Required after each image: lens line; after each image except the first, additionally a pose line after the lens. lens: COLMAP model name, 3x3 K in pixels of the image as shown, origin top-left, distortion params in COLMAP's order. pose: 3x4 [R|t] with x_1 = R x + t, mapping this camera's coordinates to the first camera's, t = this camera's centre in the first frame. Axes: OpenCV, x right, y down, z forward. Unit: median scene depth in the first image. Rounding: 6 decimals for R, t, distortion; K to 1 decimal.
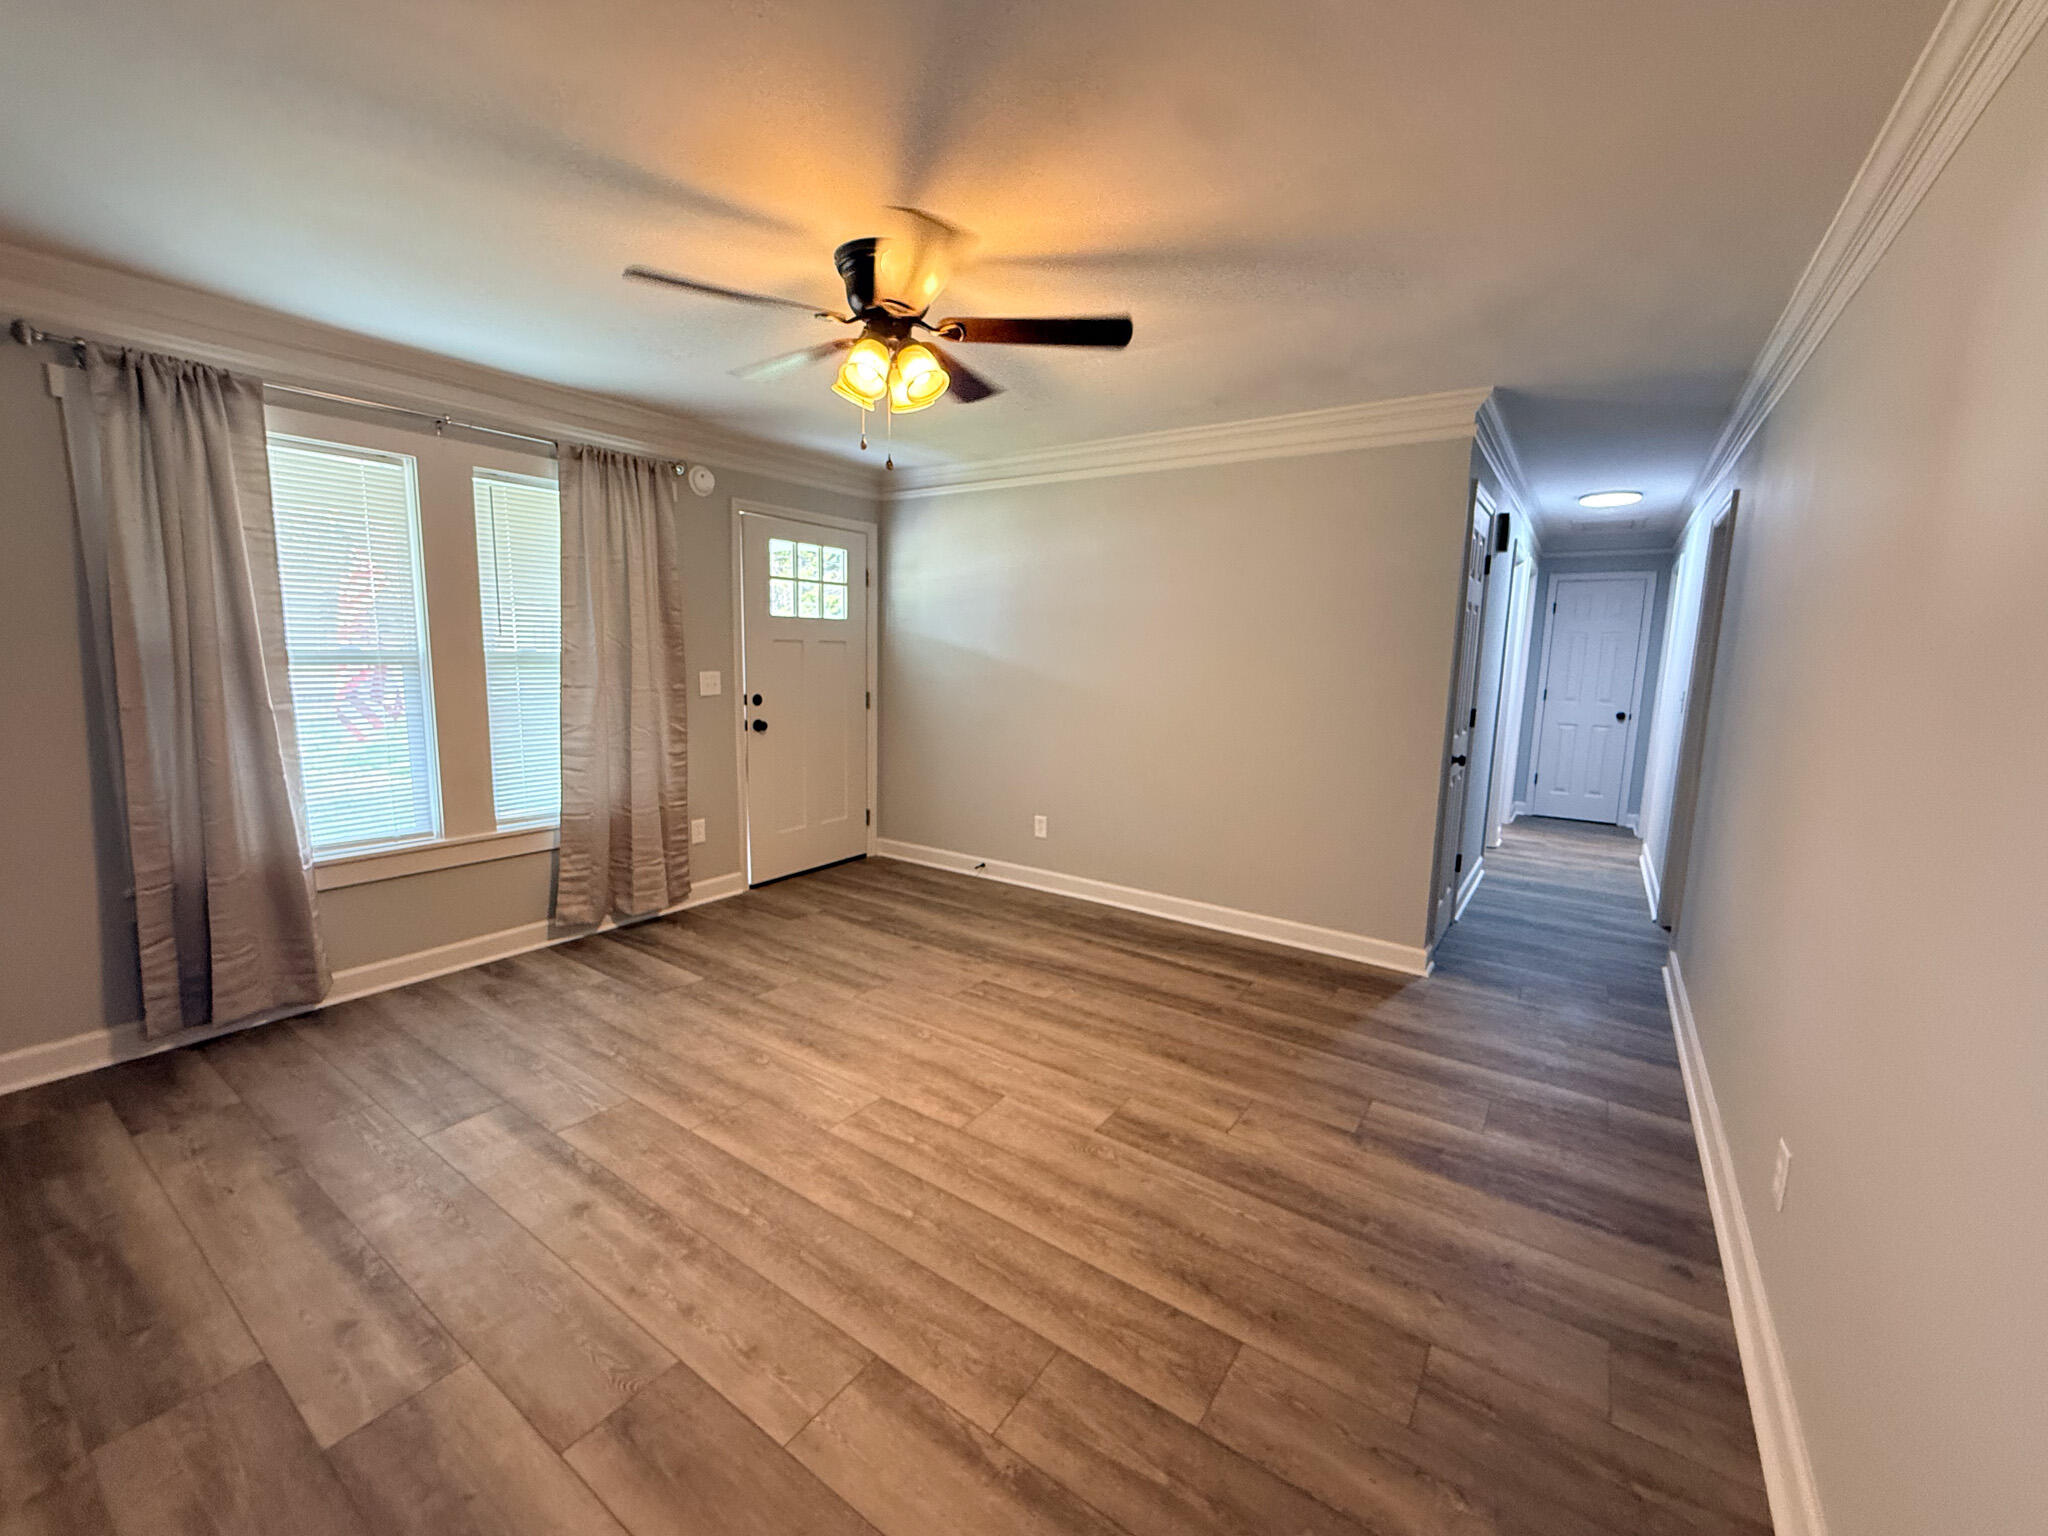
lens RADIAL K [[817.2, 0, 1016.8], [0, 817.2, 771.7], [0, 0, 1]] dist [-0.000291, 0.000247]
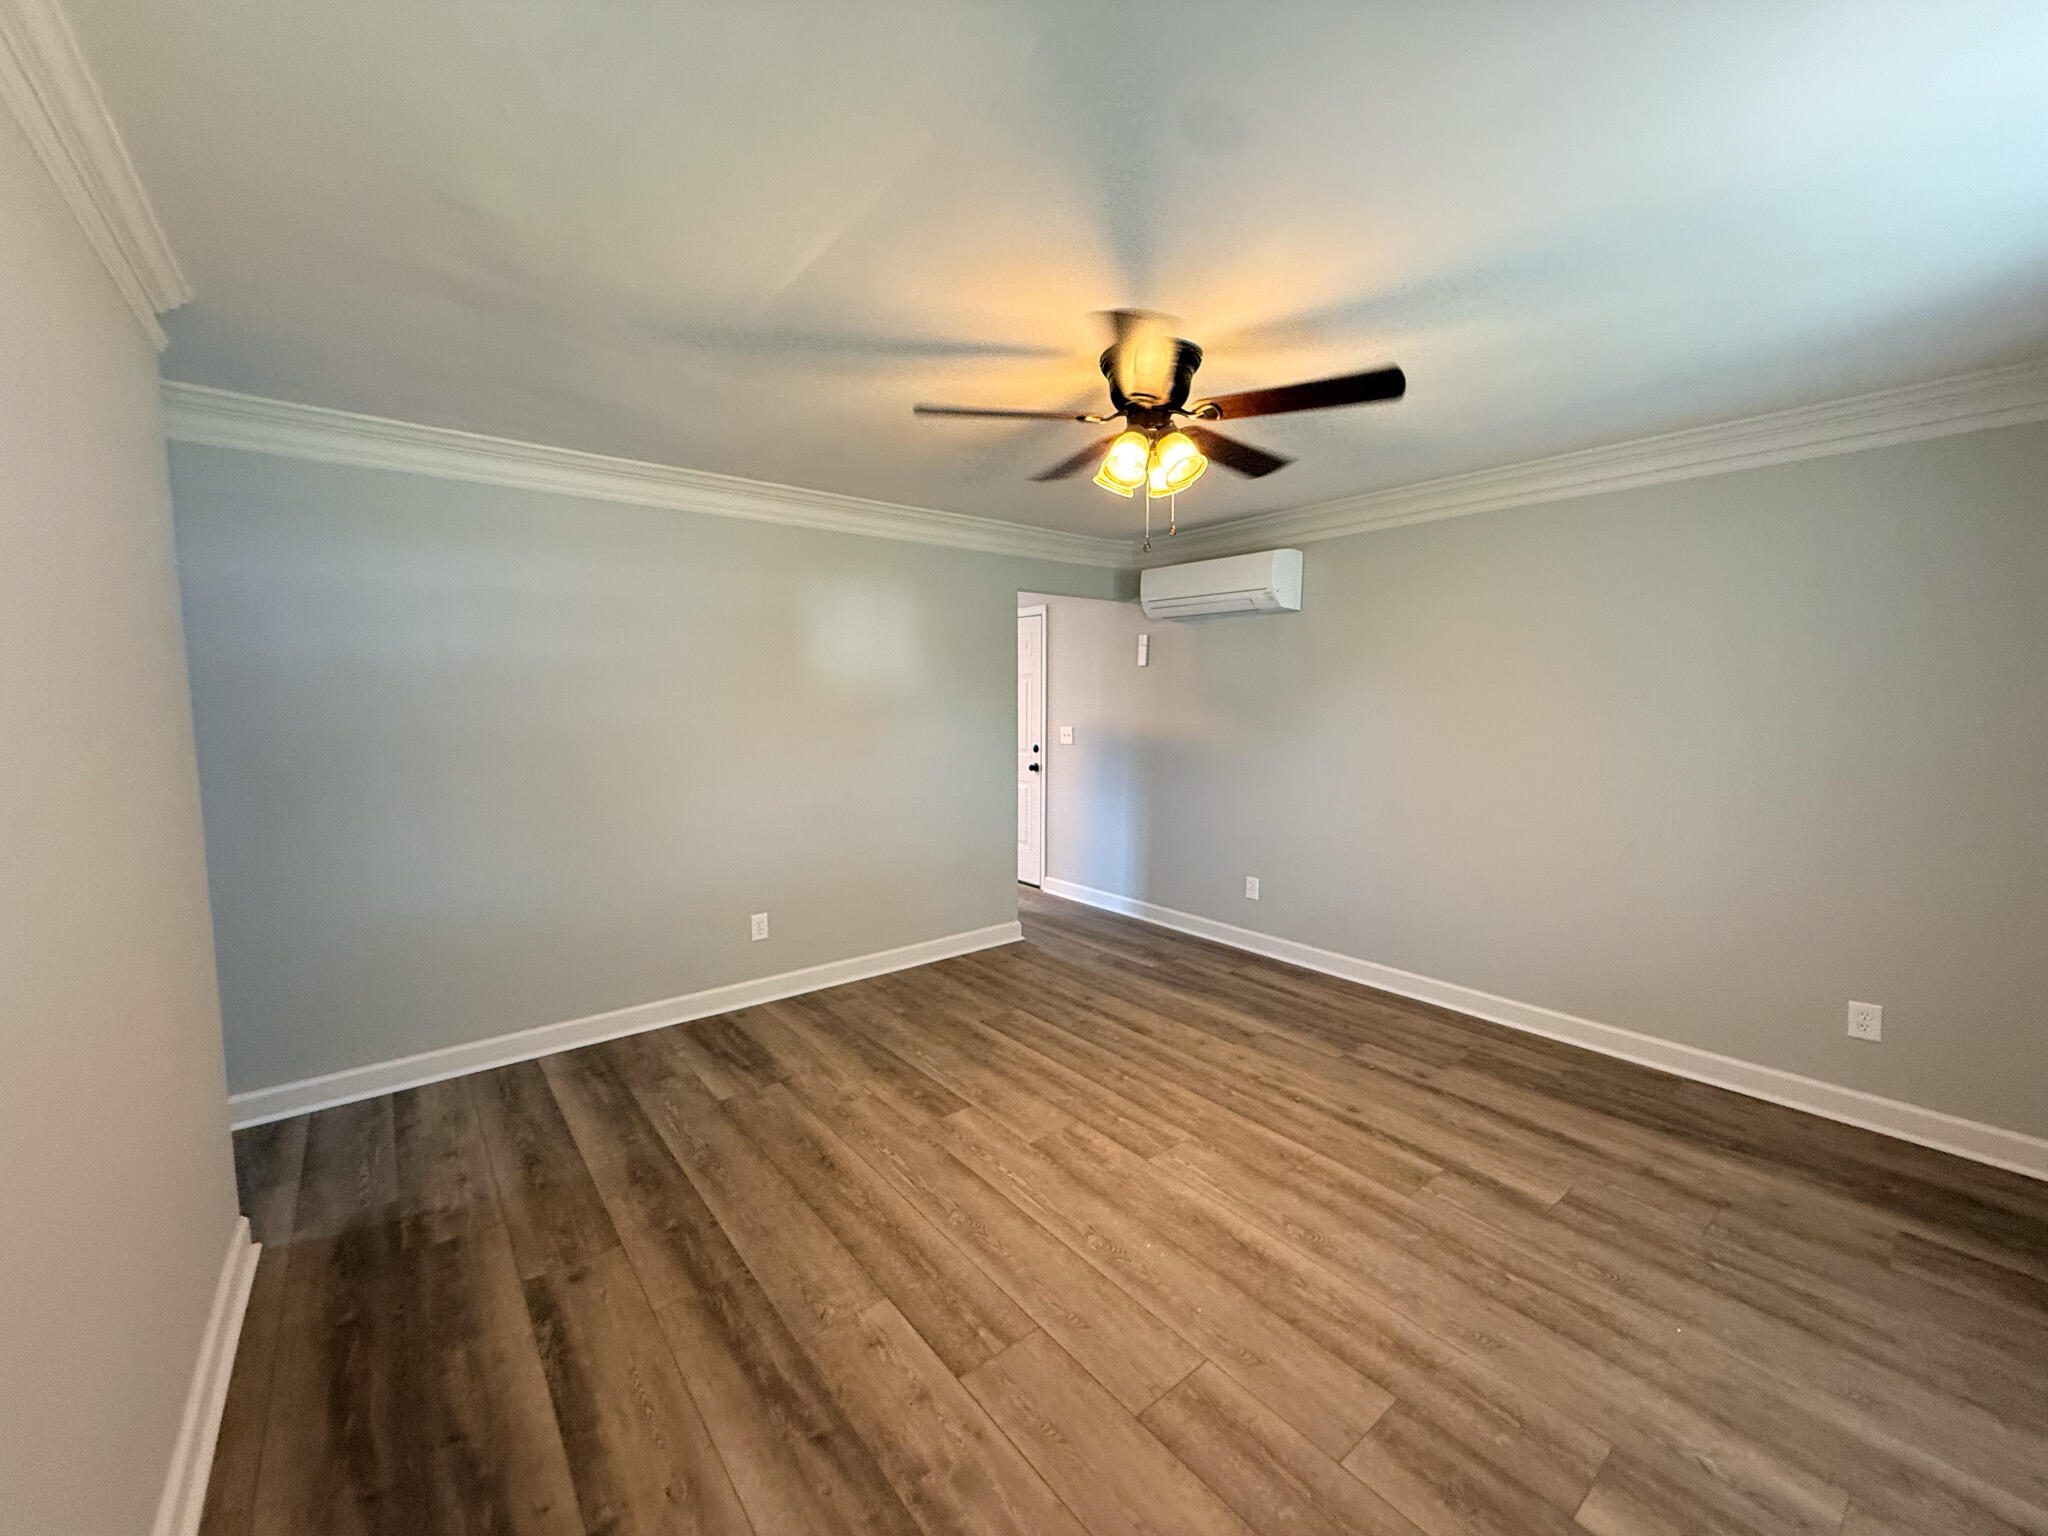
lens RADIAL K [[817.2, 0, 1016.8], [0, 817.2, 771.7], [0, 0, 1]] dist [-0.000291, 0.000247]
pose [[-0.957506, -0.049232, 0.284180, -0.288717], [0.021806, 0.970145, 0.241542, -0.338890], [-0.287587, 0.237474, -0.927847, 1.968014]]
